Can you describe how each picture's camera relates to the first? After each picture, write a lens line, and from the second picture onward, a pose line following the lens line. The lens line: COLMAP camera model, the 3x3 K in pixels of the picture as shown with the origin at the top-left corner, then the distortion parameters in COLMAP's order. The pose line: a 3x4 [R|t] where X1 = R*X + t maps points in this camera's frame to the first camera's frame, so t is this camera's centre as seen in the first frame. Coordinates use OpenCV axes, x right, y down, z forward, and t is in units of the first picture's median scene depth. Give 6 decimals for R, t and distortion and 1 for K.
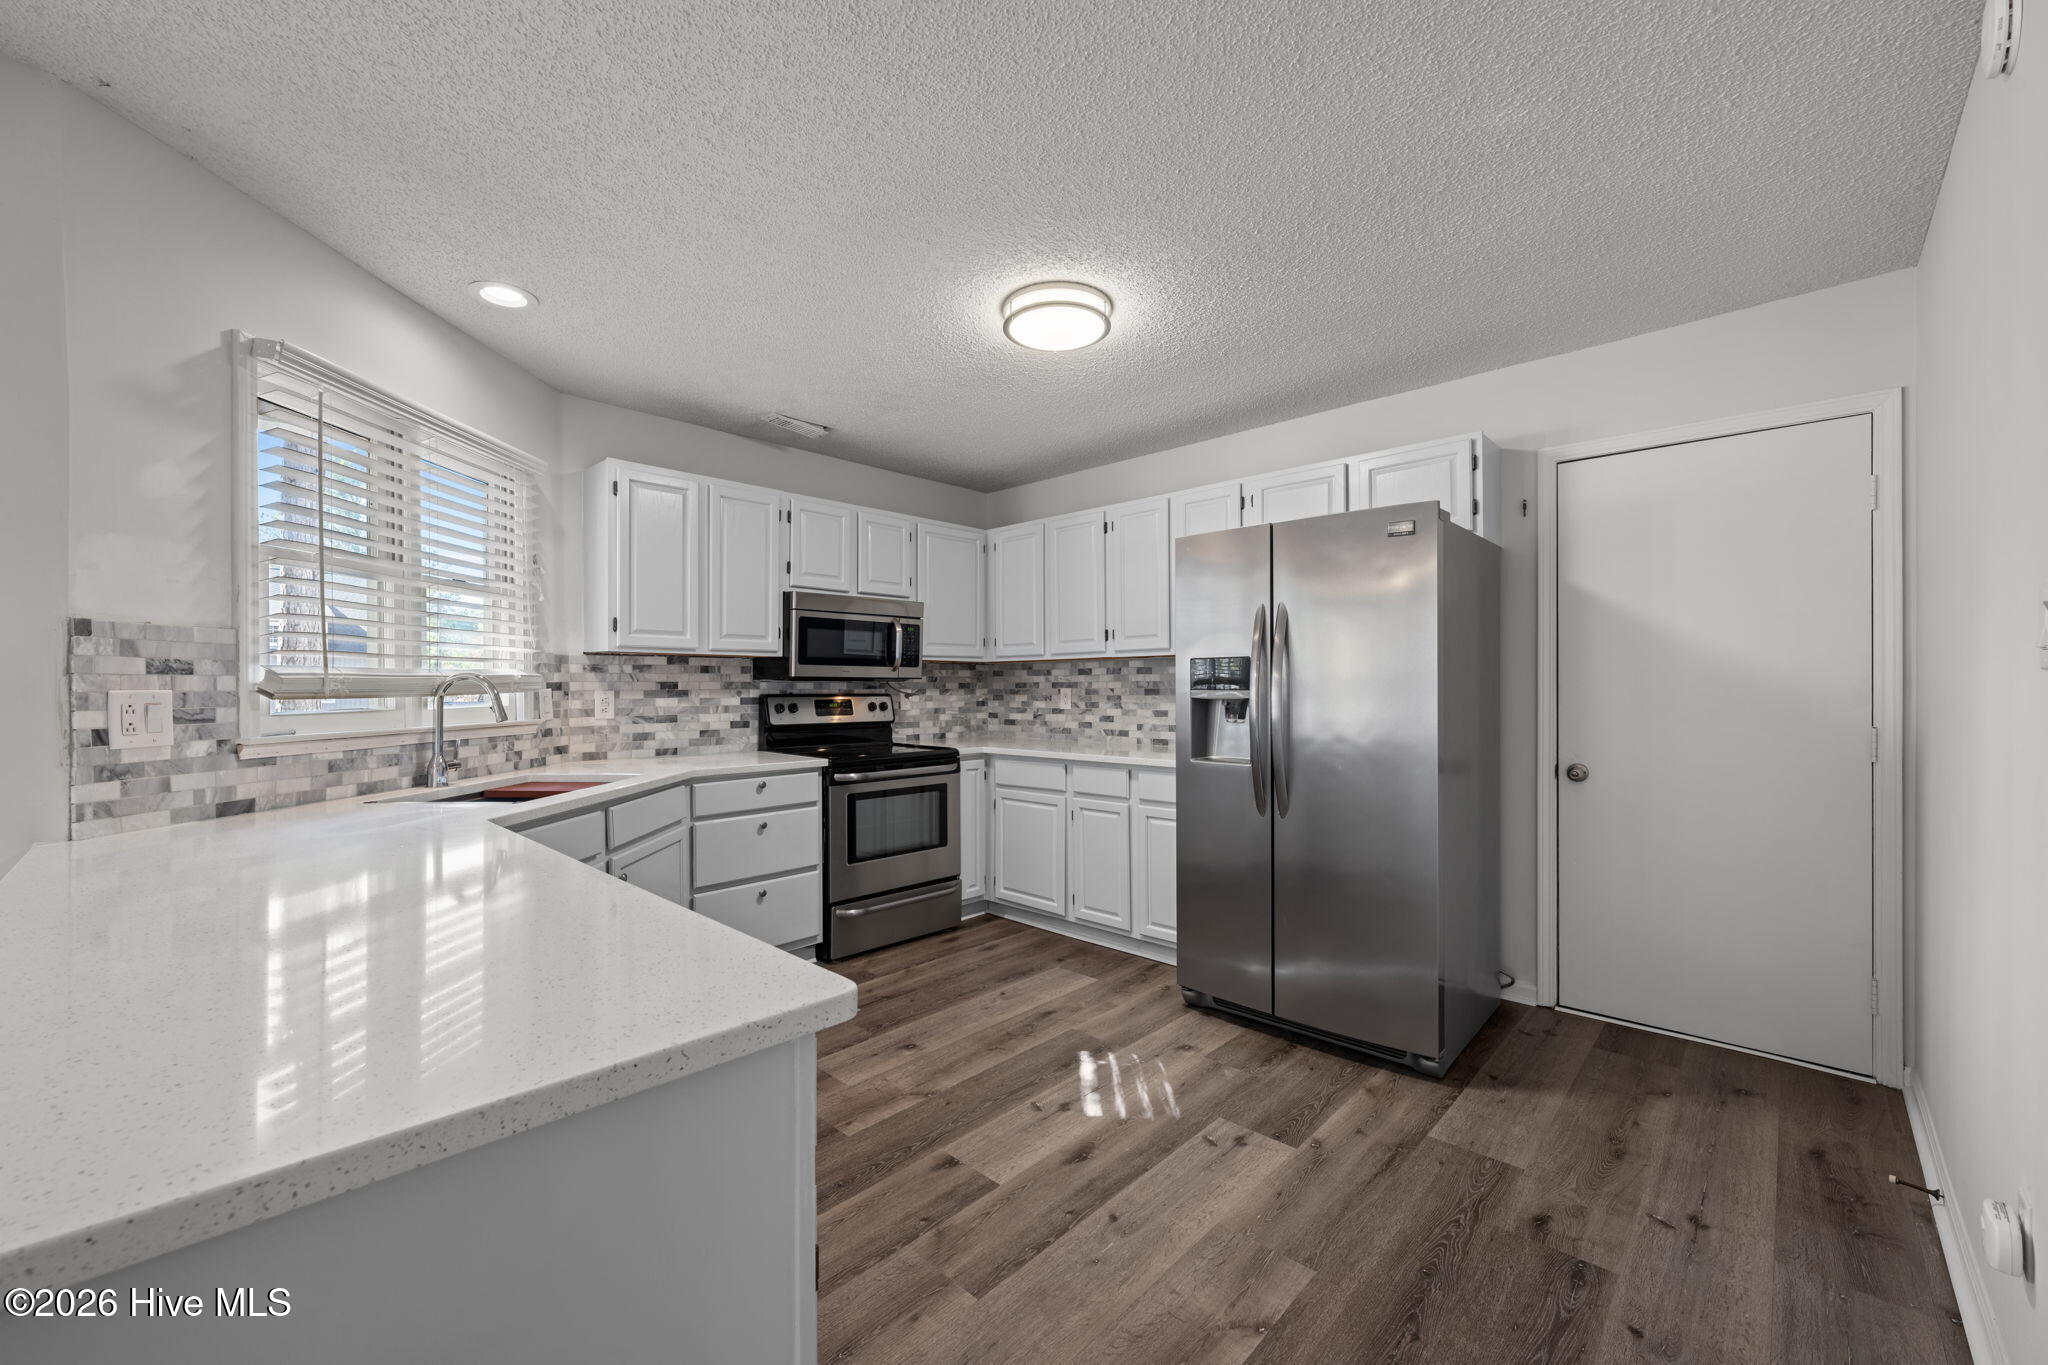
lens RADIAL K [[807.7, 0, 1024.3], [0, 807.7, 686.9], [0, 0, 1]] dist [0.001434, -0.000096]
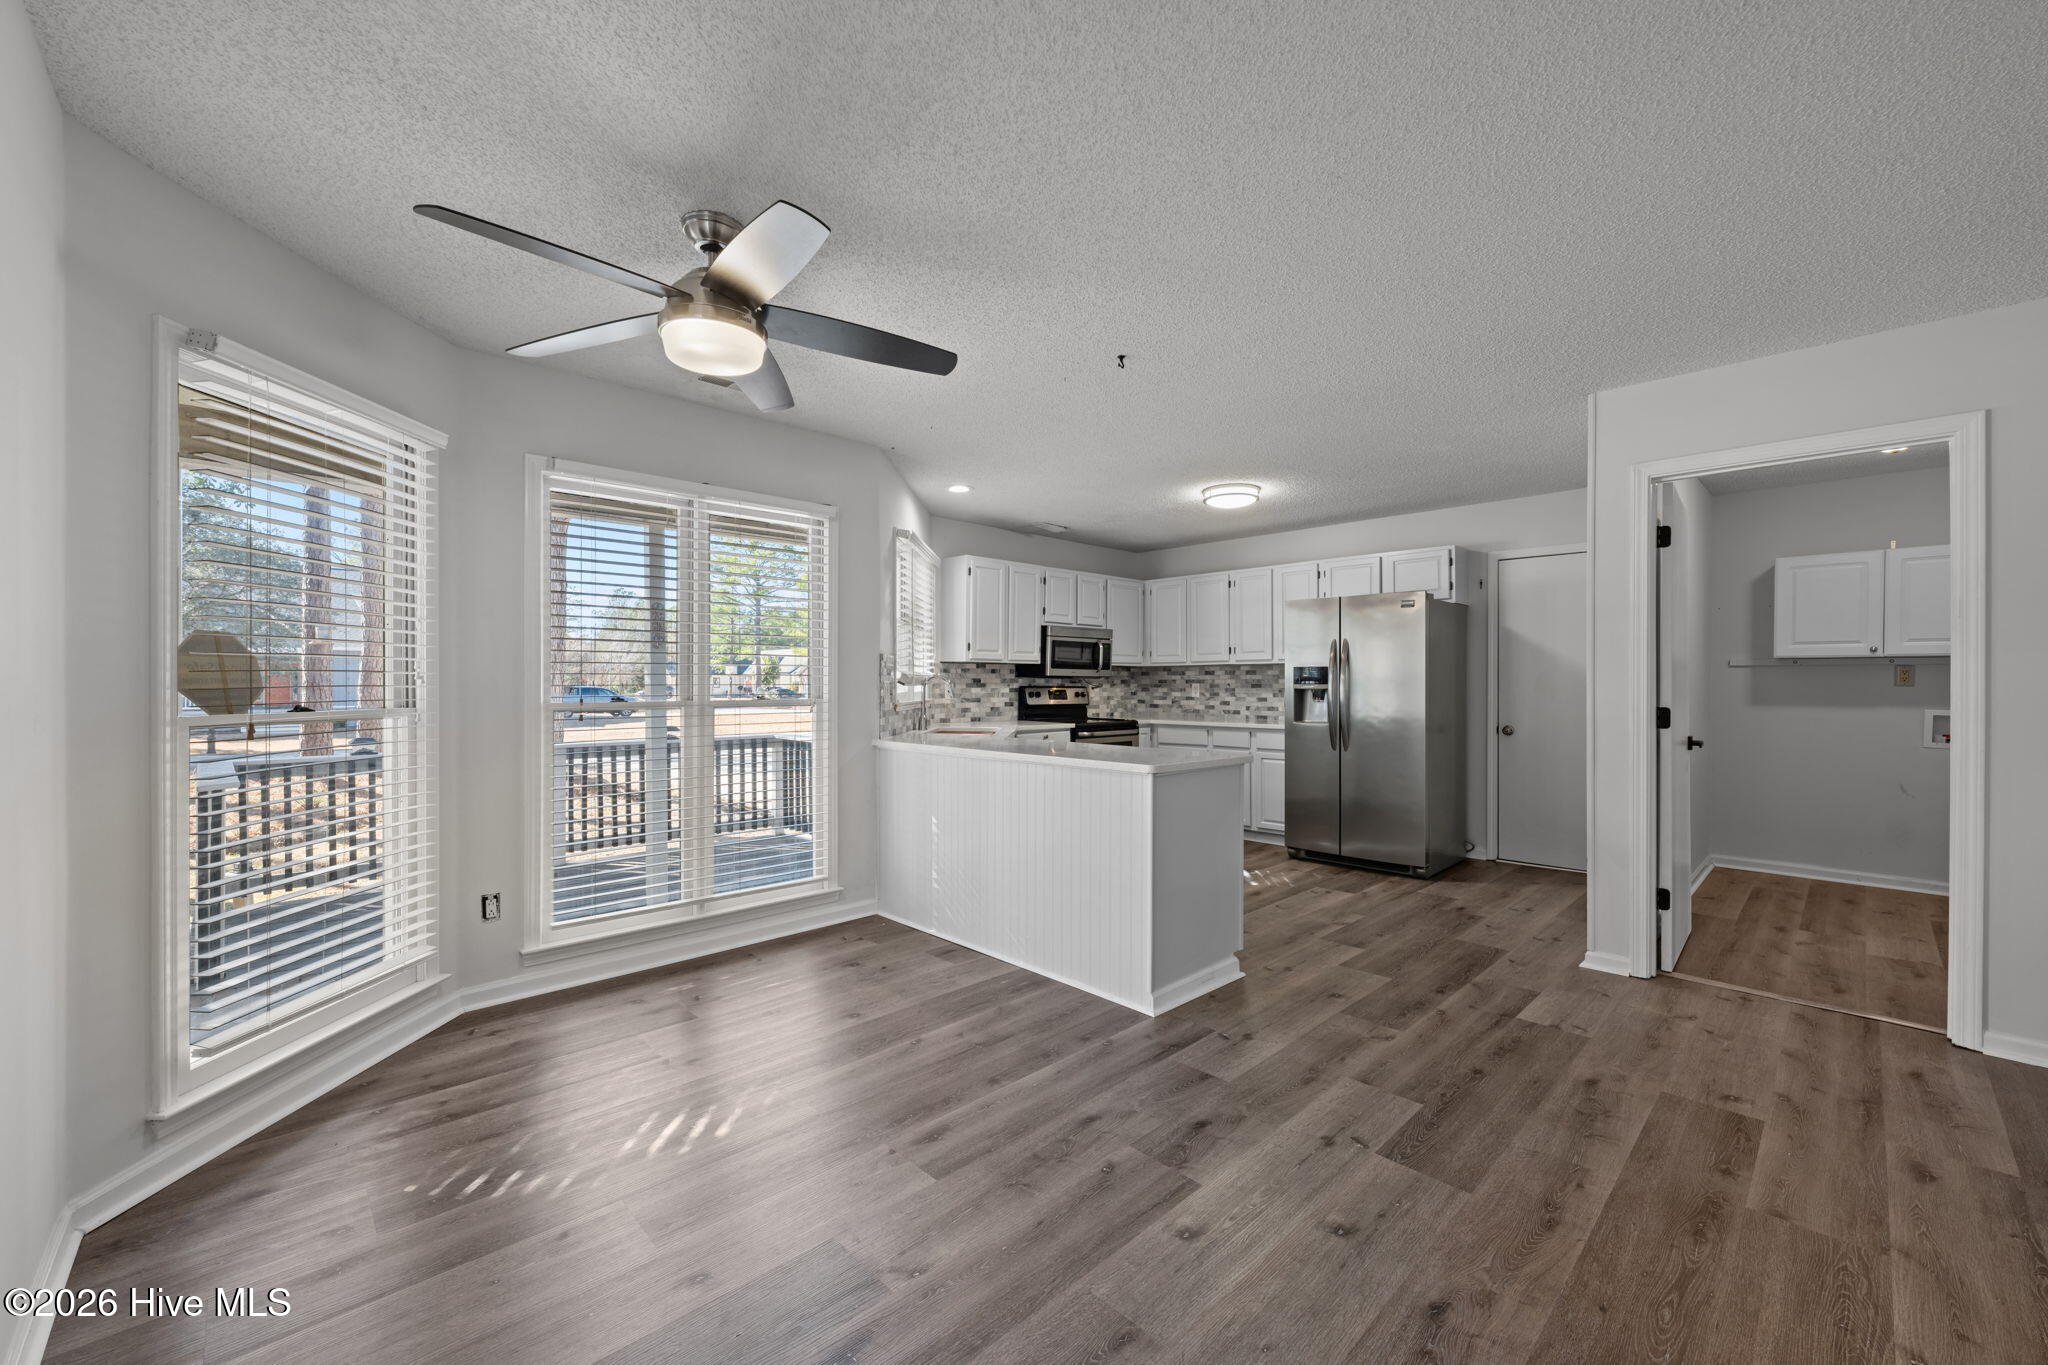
lens RADIAL K [[804.2, 0, 1024.0], [0, 804.2, 682.5], [0, 0, 1]] dist [0.000036, -0.000099]
pose [[0.999088, 0.004441, -0.042464, -0.327678], [-0.004509, 0.999989, -0.001505, 0.005435], [0.042457, 0.001695, 0.999097, -0.850440]]
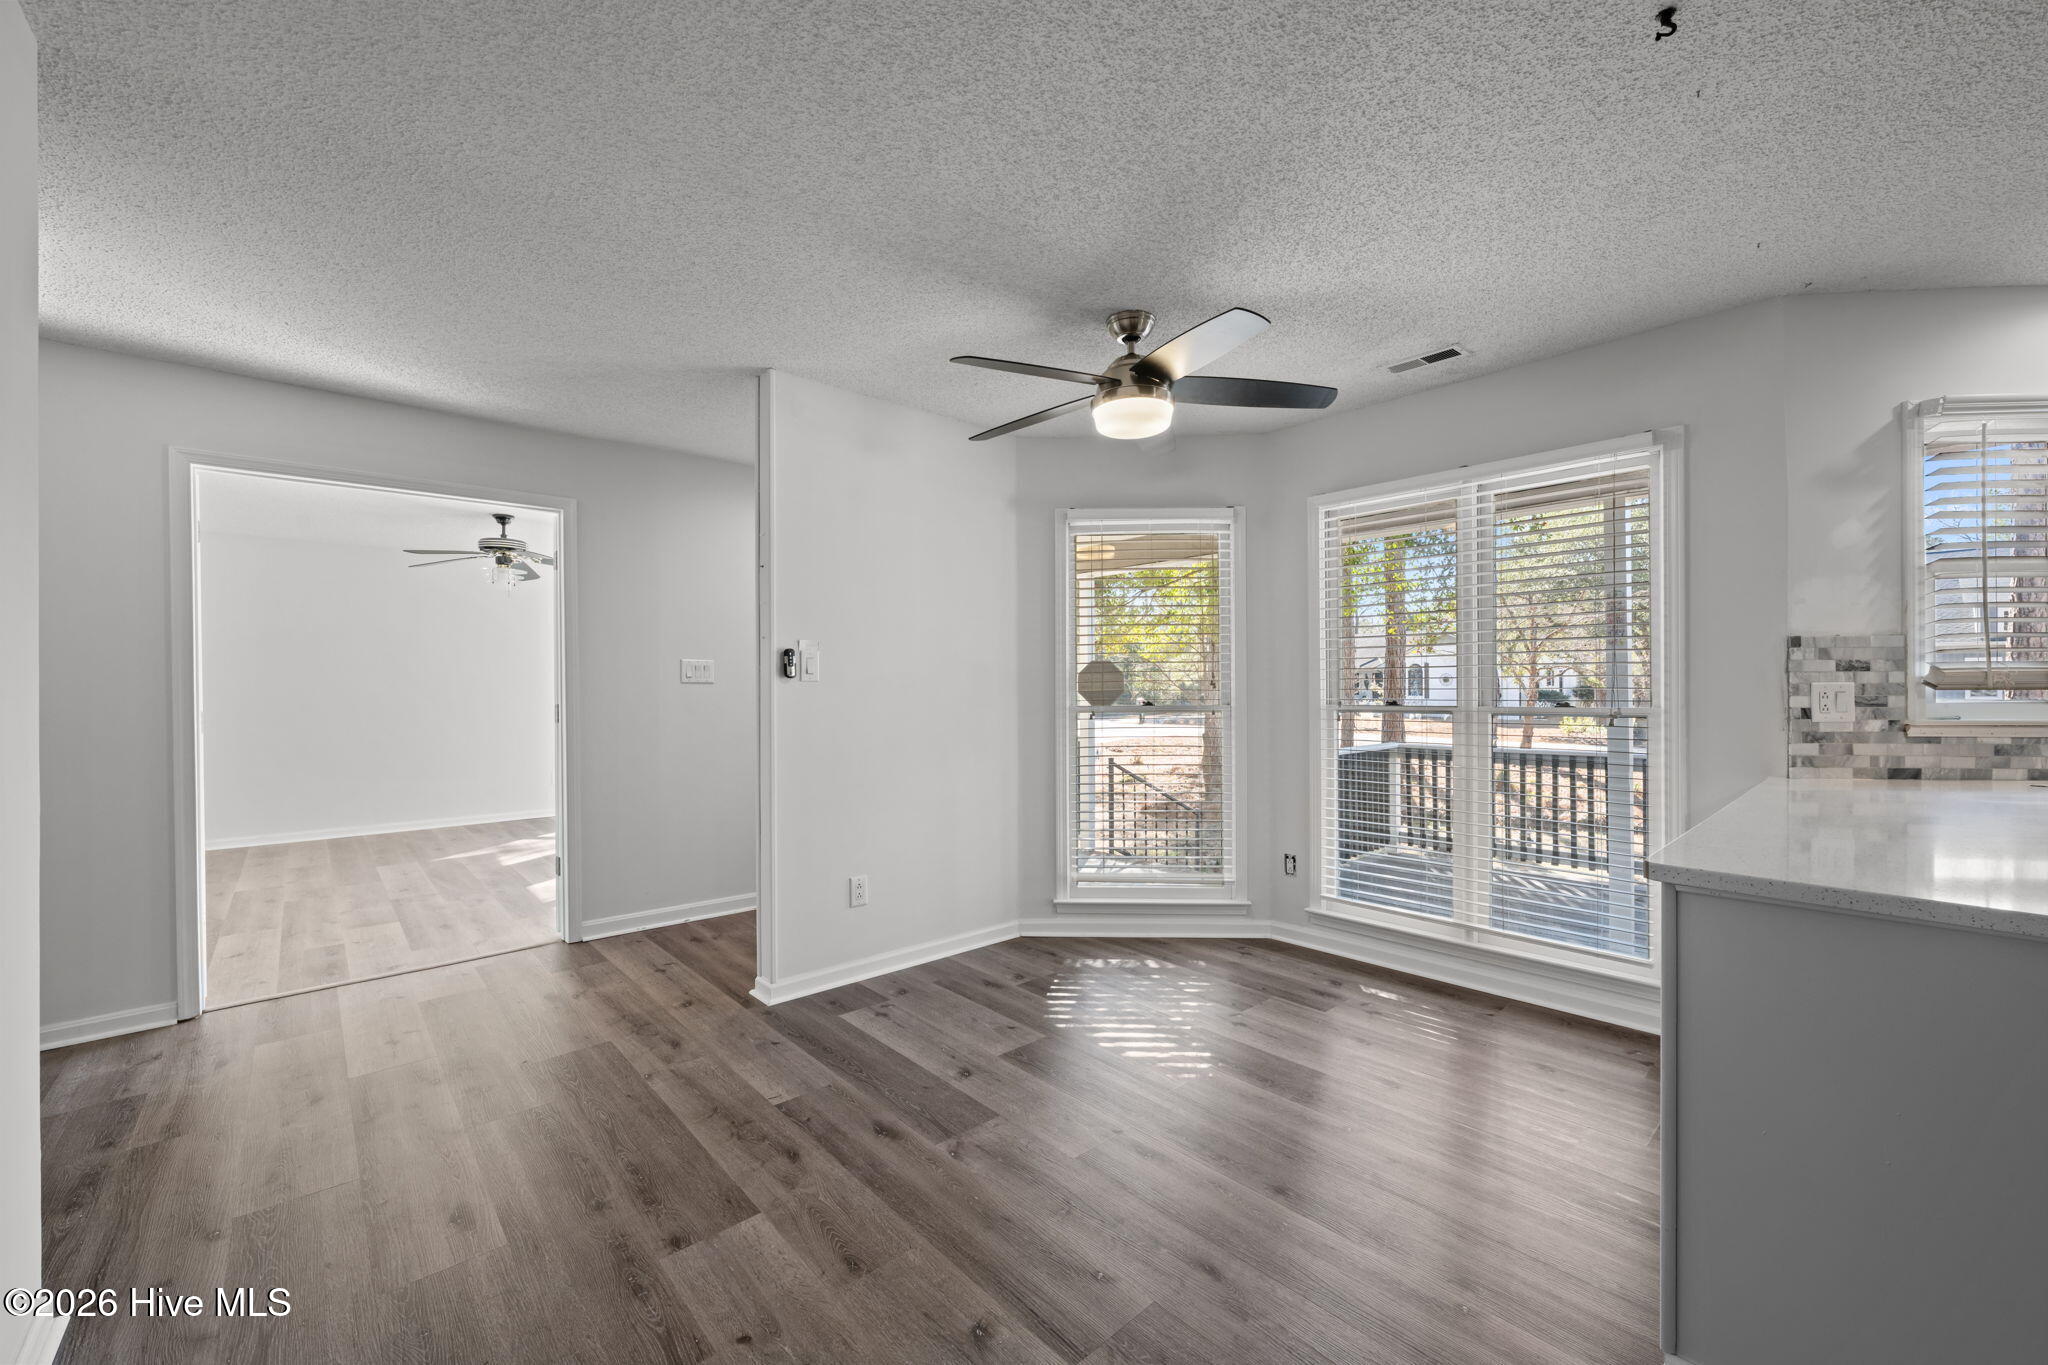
lens RADIAL K [[807.7, 0, 1024.3], [0, 807.7, 686.9], [0, 0, 1]] dist [0.001434, -0.000096]
pose [[-0.072953, 0.003909, -0.997328, 0.266041], [0.004036, 0.999985, 0.003624, 0.000579], [0.997327, -0.003761, -0.072967, -0.196090]]
